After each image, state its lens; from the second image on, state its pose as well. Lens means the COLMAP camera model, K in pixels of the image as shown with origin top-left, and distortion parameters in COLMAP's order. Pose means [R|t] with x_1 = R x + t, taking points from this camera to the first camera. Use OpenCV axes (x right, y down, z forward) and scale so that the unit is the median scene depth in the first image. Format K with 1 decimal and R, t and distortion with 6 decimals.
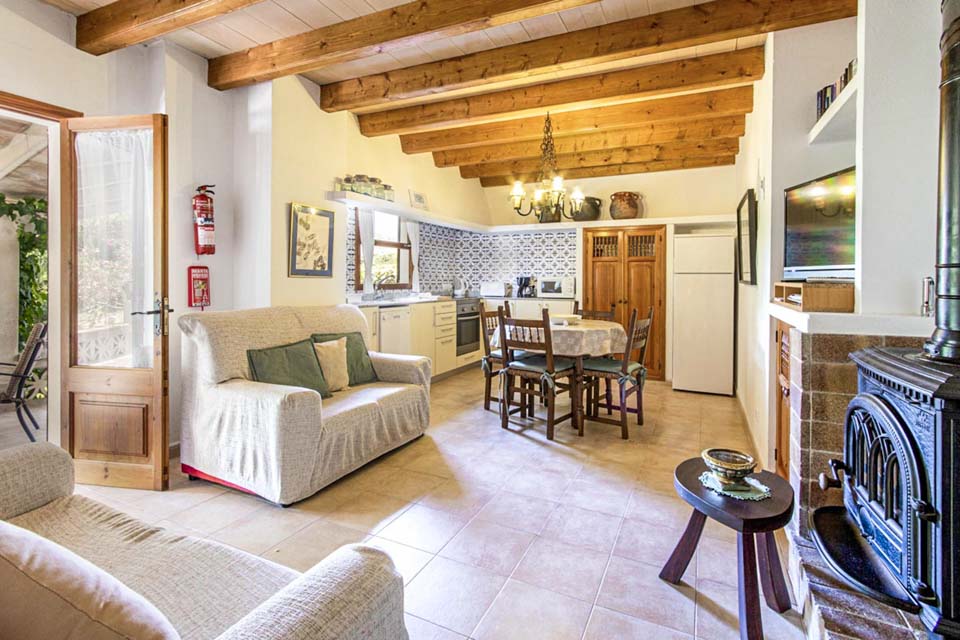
lens RADIAL K [[460.3, 0, 503.5], [0, 460.3, 282.4], [0, 0, 1]] dist [0.004205, 0.000713]
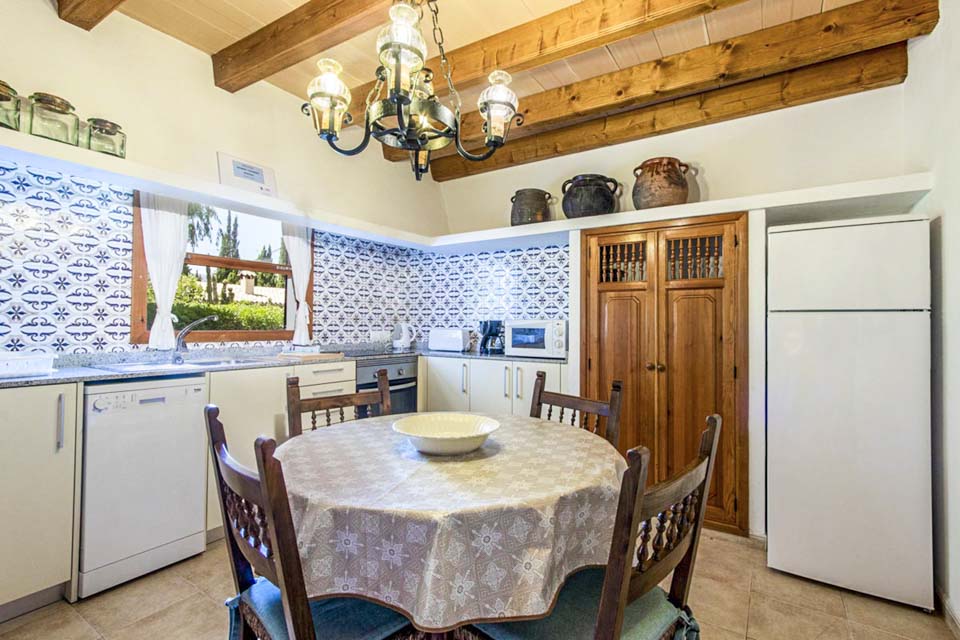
lens RADIAL K [[460.3, 0, 481.9], [0, 460.3, 317.5], [0, 0, 1]] dist [0.004205, 0.000713]
pose [[0.986811, -0.001095, -0.161872, 0.147648], [-0.002423, 0.999765, -0.021536, -0.002447], [0.161858, 0.021645, 0.986577, 0.453452]]
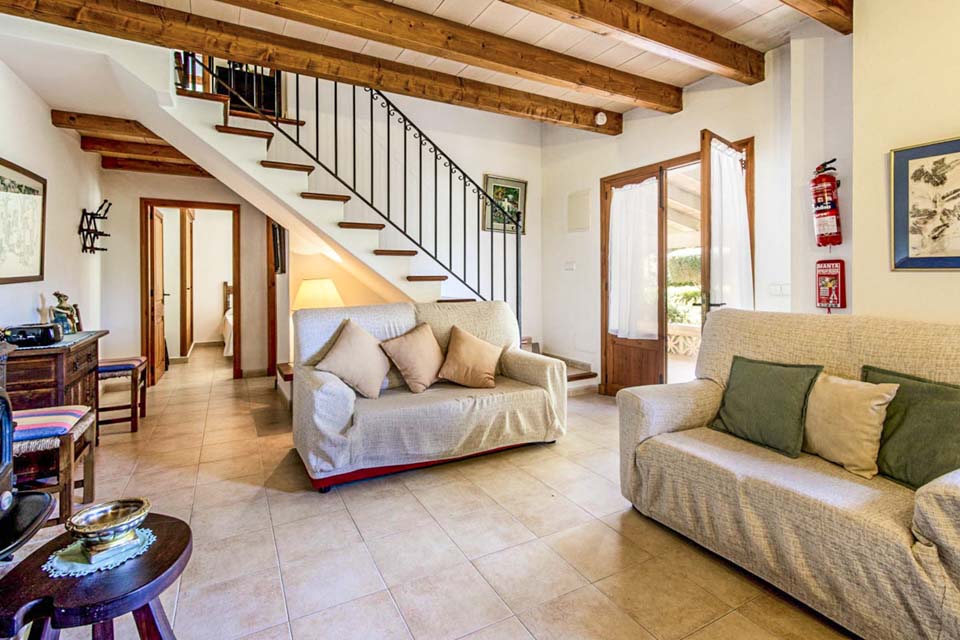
lens RADIAL K [[460.3, 0, 493.0], [0, 460.3, 274.8], [0, 0, 1]] dist [0.004205, 0.000713]
pose [[-0.597468, -0.007883, -0.801854, 0.356839], [-0.007695, 0.999962, -0.004096, 0.000034], [0.801856, 0.003723, -0.597506, 0.955008]]
